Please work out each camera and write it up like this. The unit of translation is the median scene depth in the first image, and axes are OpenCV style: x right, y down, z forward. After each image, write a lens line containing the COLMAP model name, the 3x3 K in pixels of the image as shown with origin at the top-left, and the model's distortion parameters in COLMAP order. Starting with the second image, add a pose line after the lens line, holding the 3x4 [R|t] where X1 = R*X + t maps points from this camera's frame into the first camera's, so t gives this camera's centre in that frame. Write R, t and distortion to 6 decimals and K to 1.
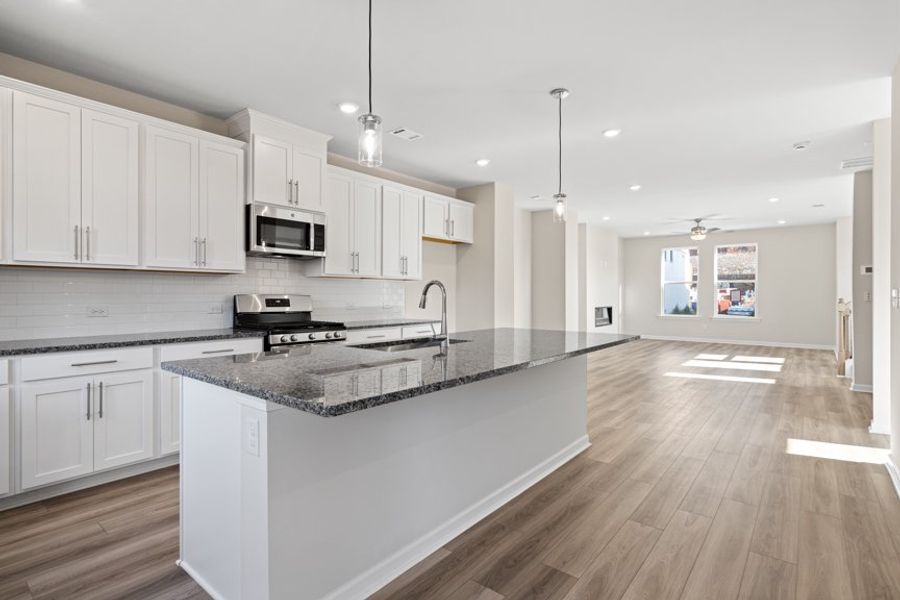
lens RADIAL K [[715.7, 0, 450.0], [0, 715.7, 300.0], [0, 0, 1]] dist [0.062500, -0.000274]
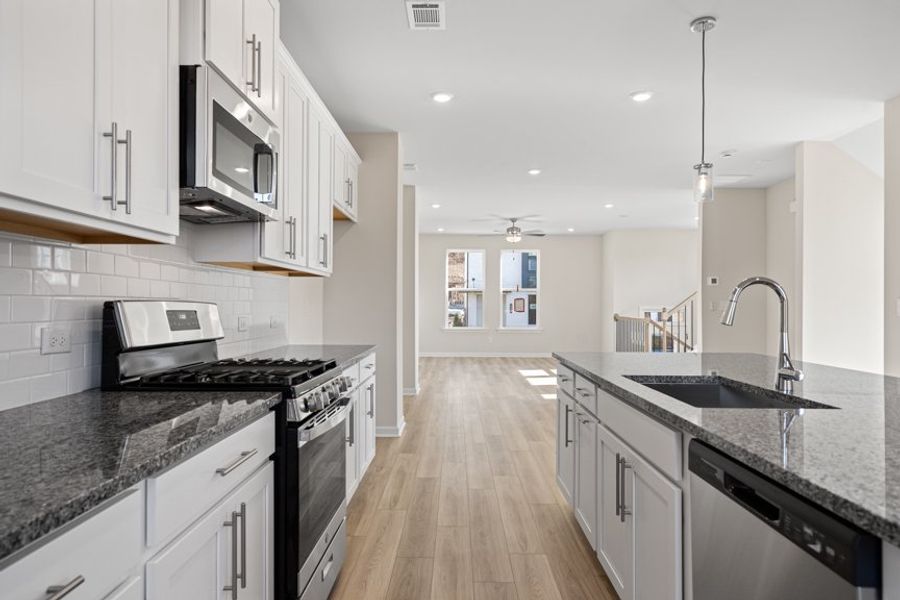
lens RADIAL K [[715.7, 0, 450.0], [0, 715.7, 300.0], [0, 0, 1]] dist [0.062500, -0.000274]
pose [[0.620839, 0.006983, 0.783907, -0.459909], [0.004518, 0.999912, -0.012485, -0.001691], [-0.783925, 0.011293, 0.620752, 0.600528]]
